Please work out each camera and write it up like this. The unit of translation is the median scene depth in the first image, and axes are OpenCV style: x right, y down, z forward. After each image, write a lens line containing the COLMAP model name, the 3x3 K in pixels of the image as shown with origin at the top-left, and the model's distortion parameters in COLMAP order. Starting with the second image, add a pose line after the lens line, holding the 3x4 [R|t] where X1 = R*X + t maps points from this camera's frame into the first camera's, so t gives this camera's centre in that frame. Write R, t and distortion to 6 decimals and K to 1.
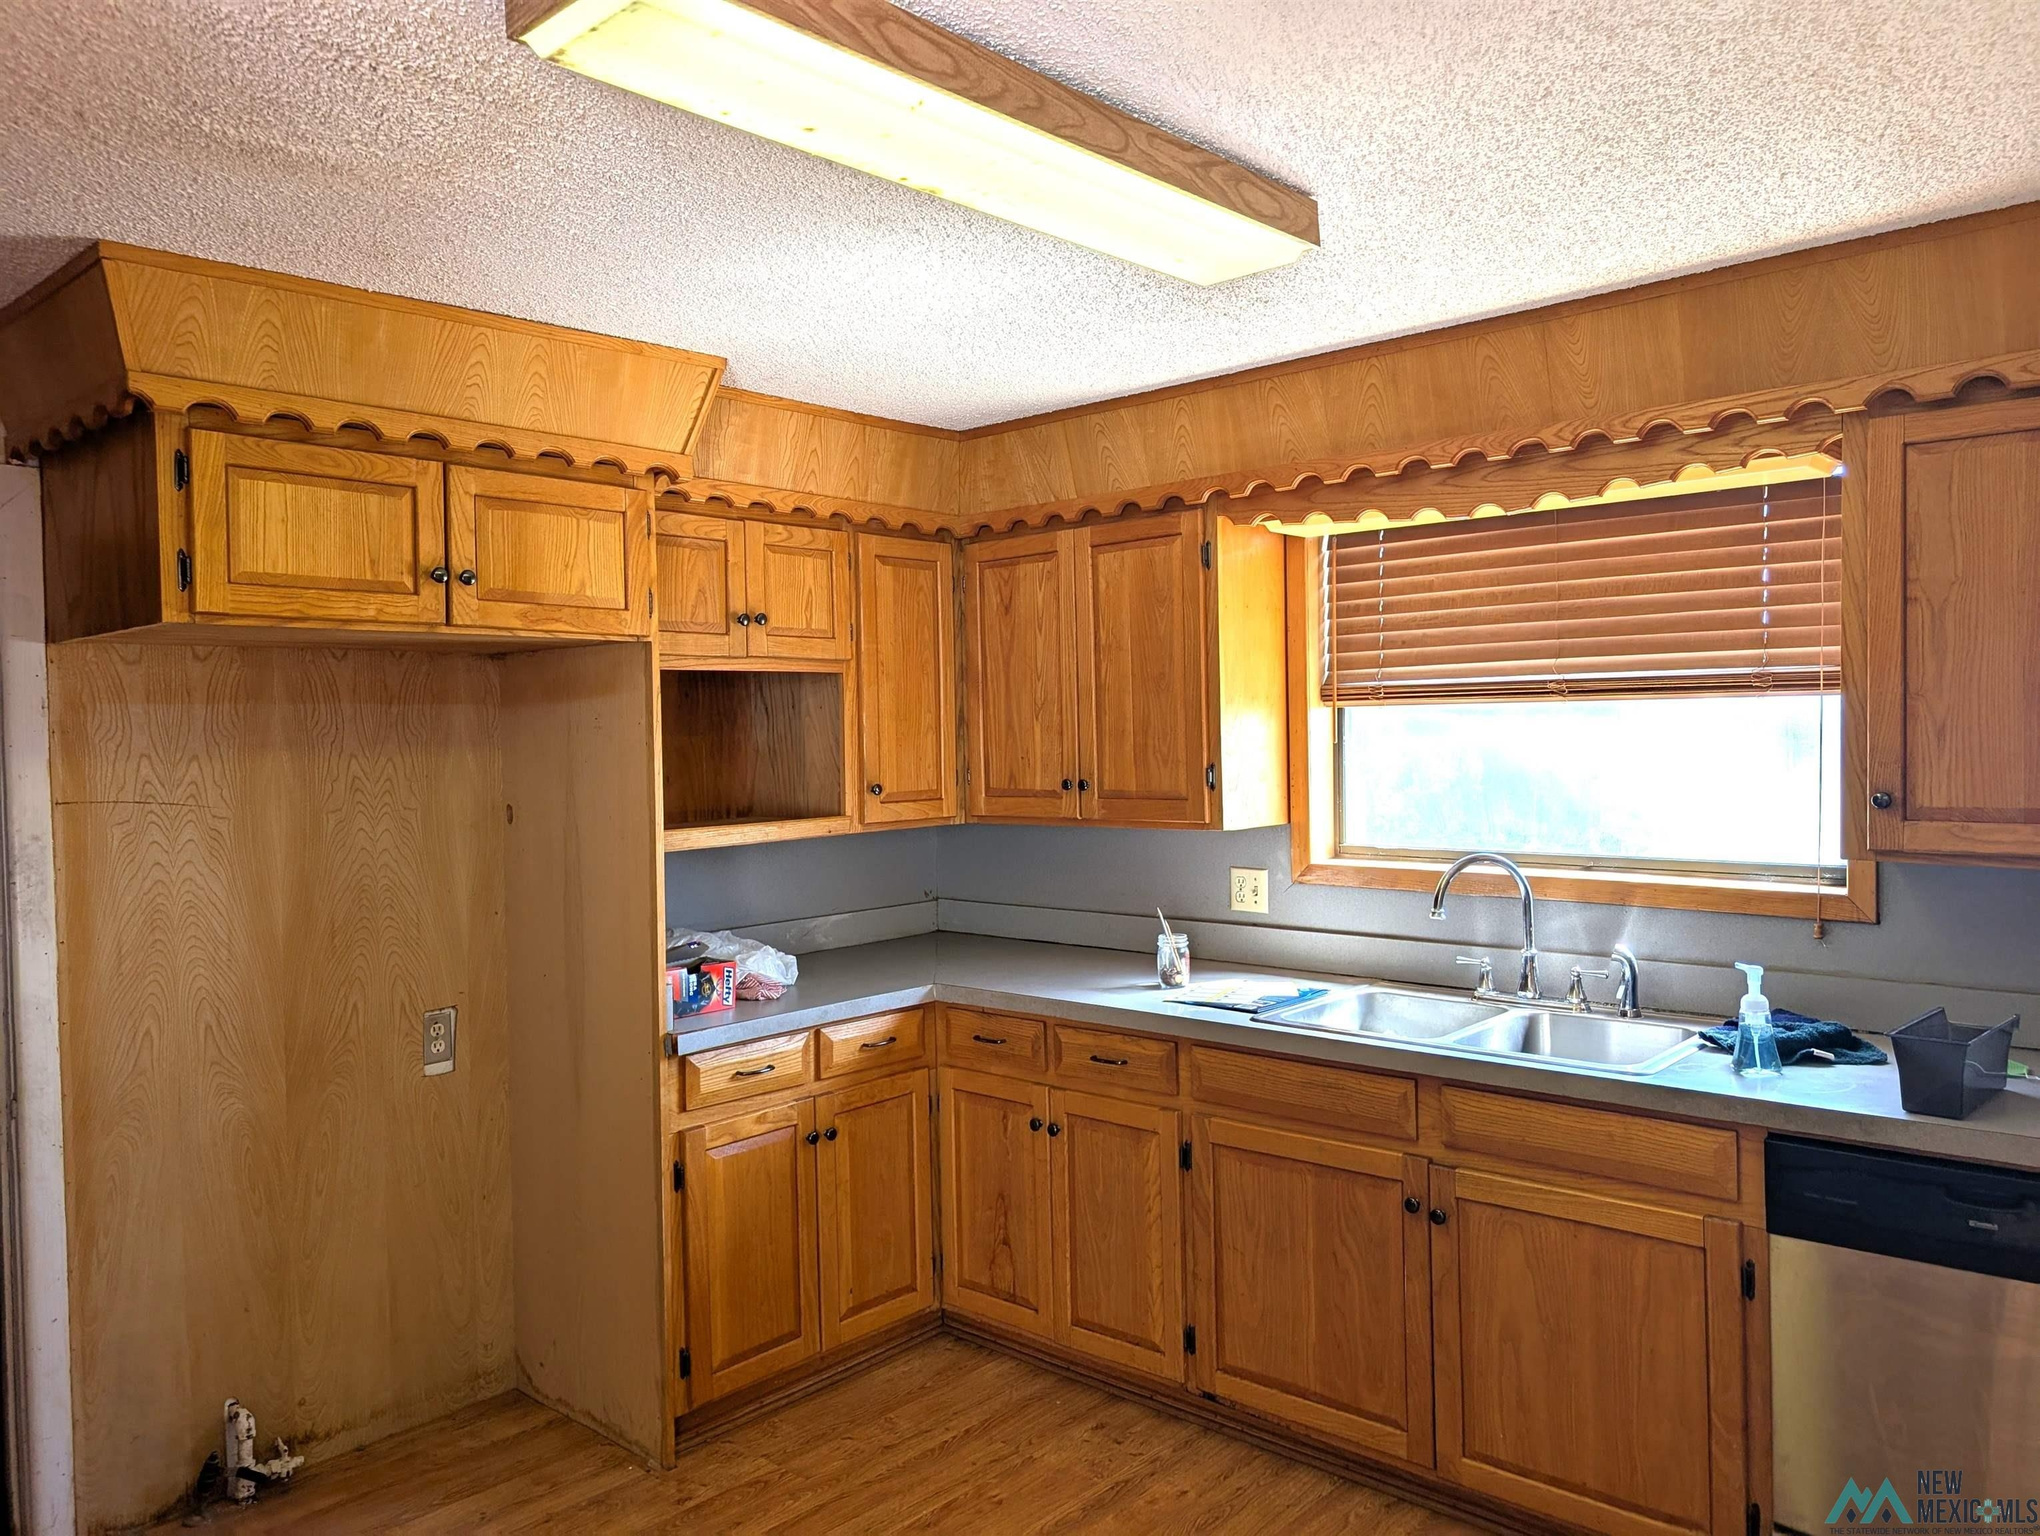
lens RADIAL K [[1450.7, 0, 1021.2], [0, 1450.7, 753.8], [0, 0, 1]] dist [0.026507, 0.000259]
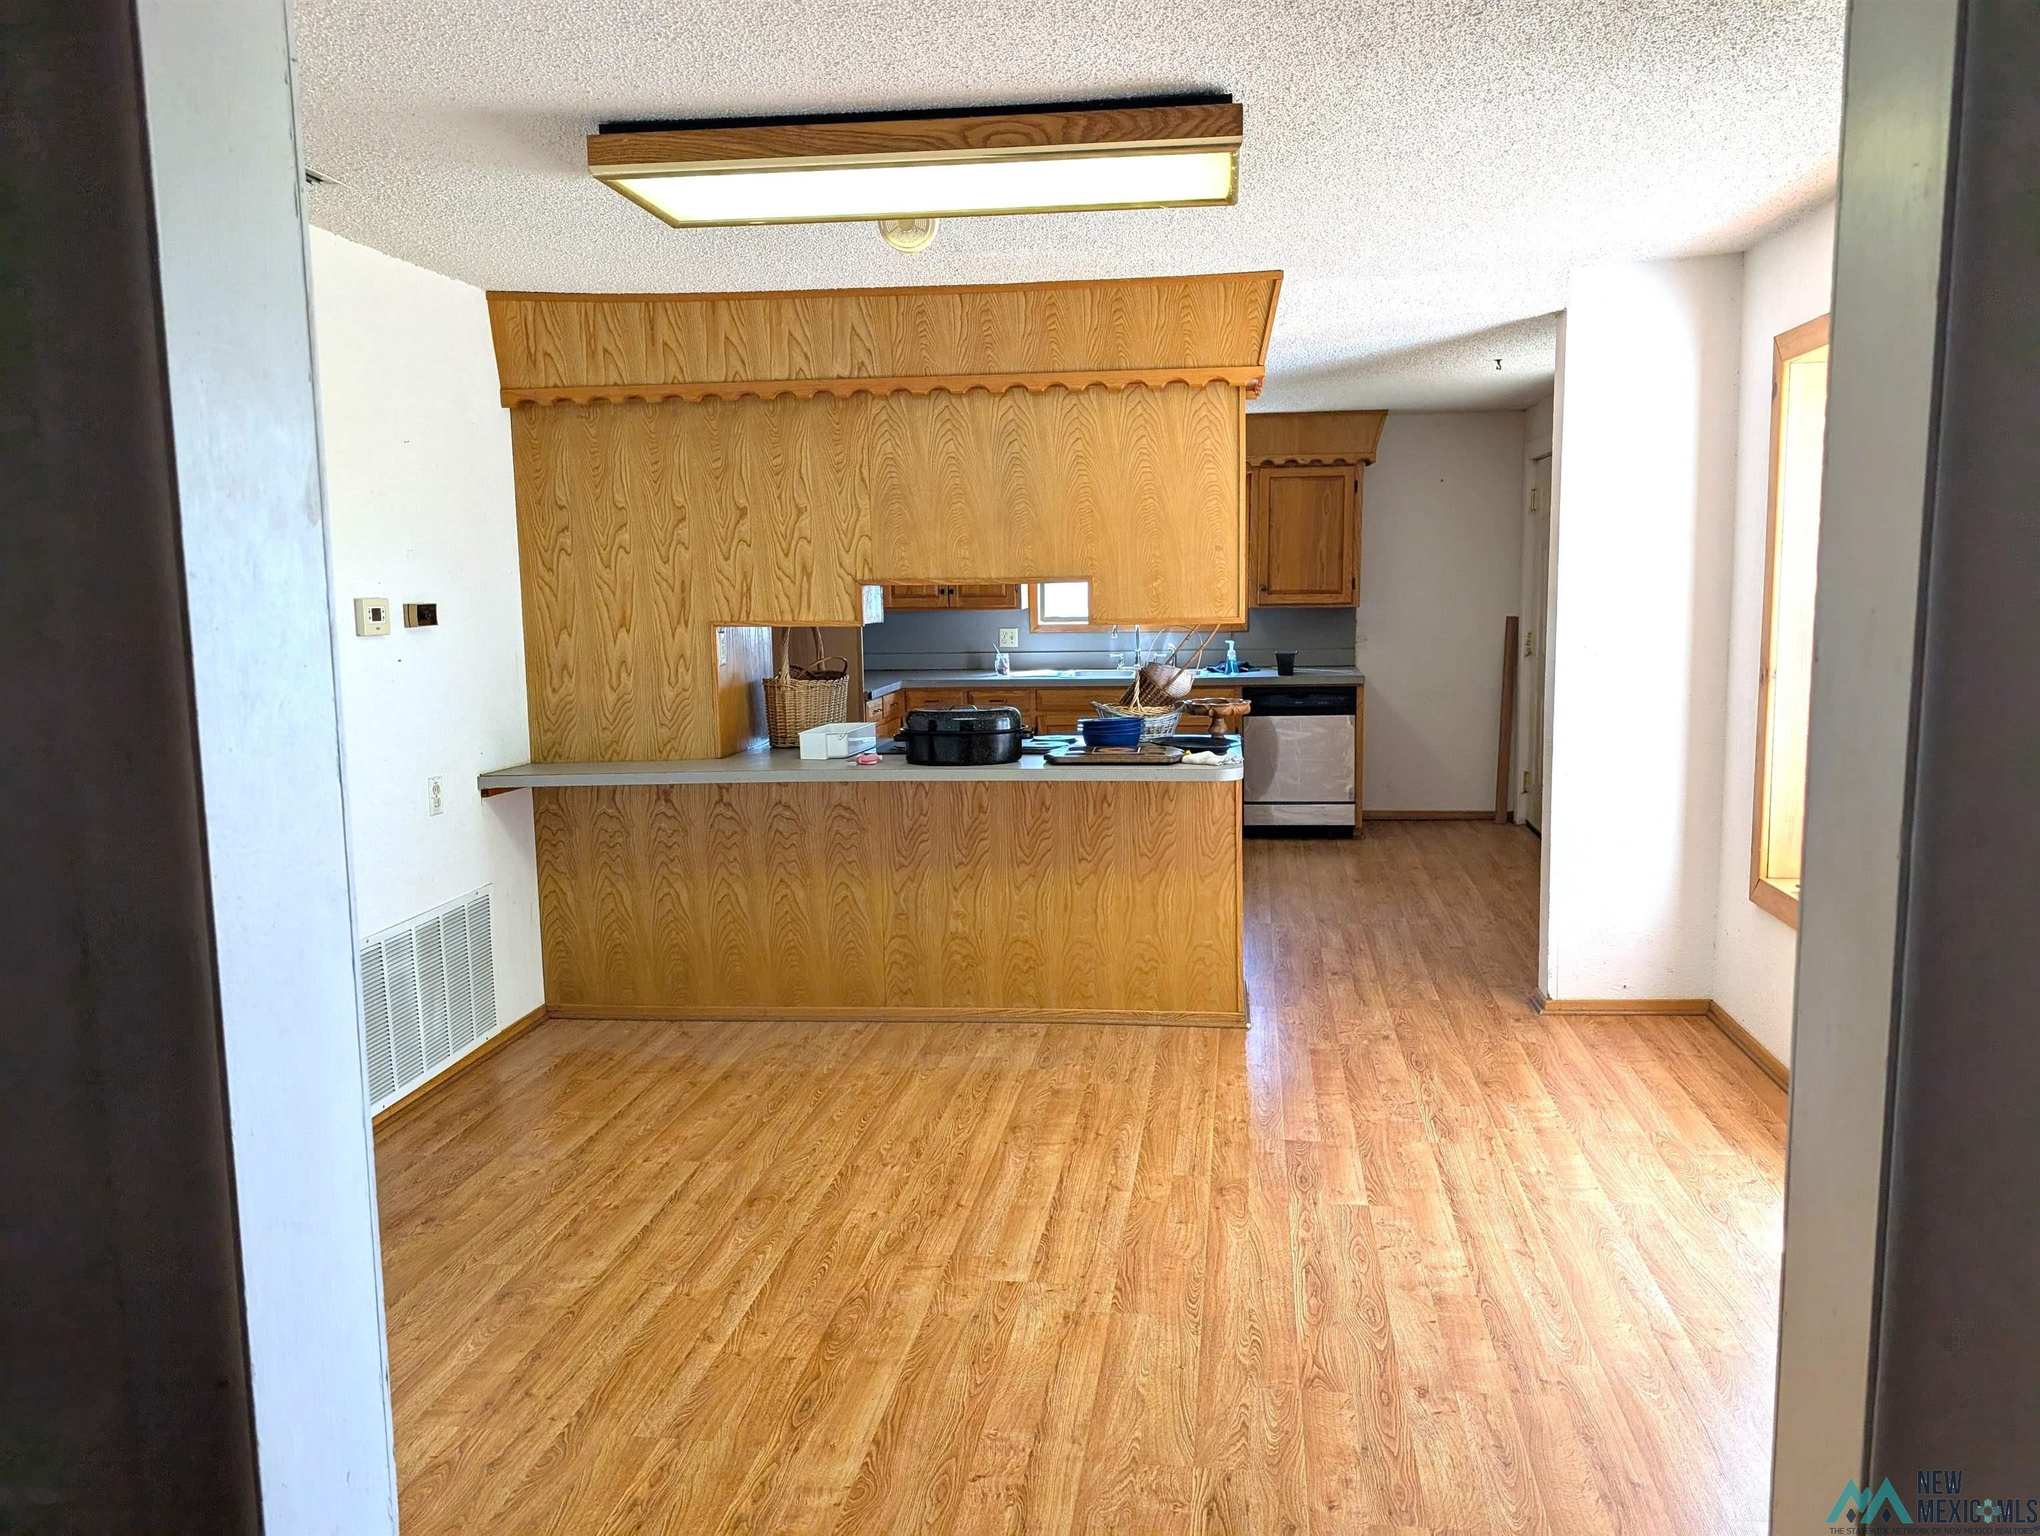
lens RADIAL K [[1450.7, 0, 1021.2], [0, 1450.7, 753.8], [0, 0, 1]] dist [0.026507, 0.000259]
pose [[0.833223, -0.063301, 0.549302, -1.599379], [0.009037, 0.994852, 0.100939, 0.065218], [-0.552863, -0.079141, 0.829505, -1.357880]]
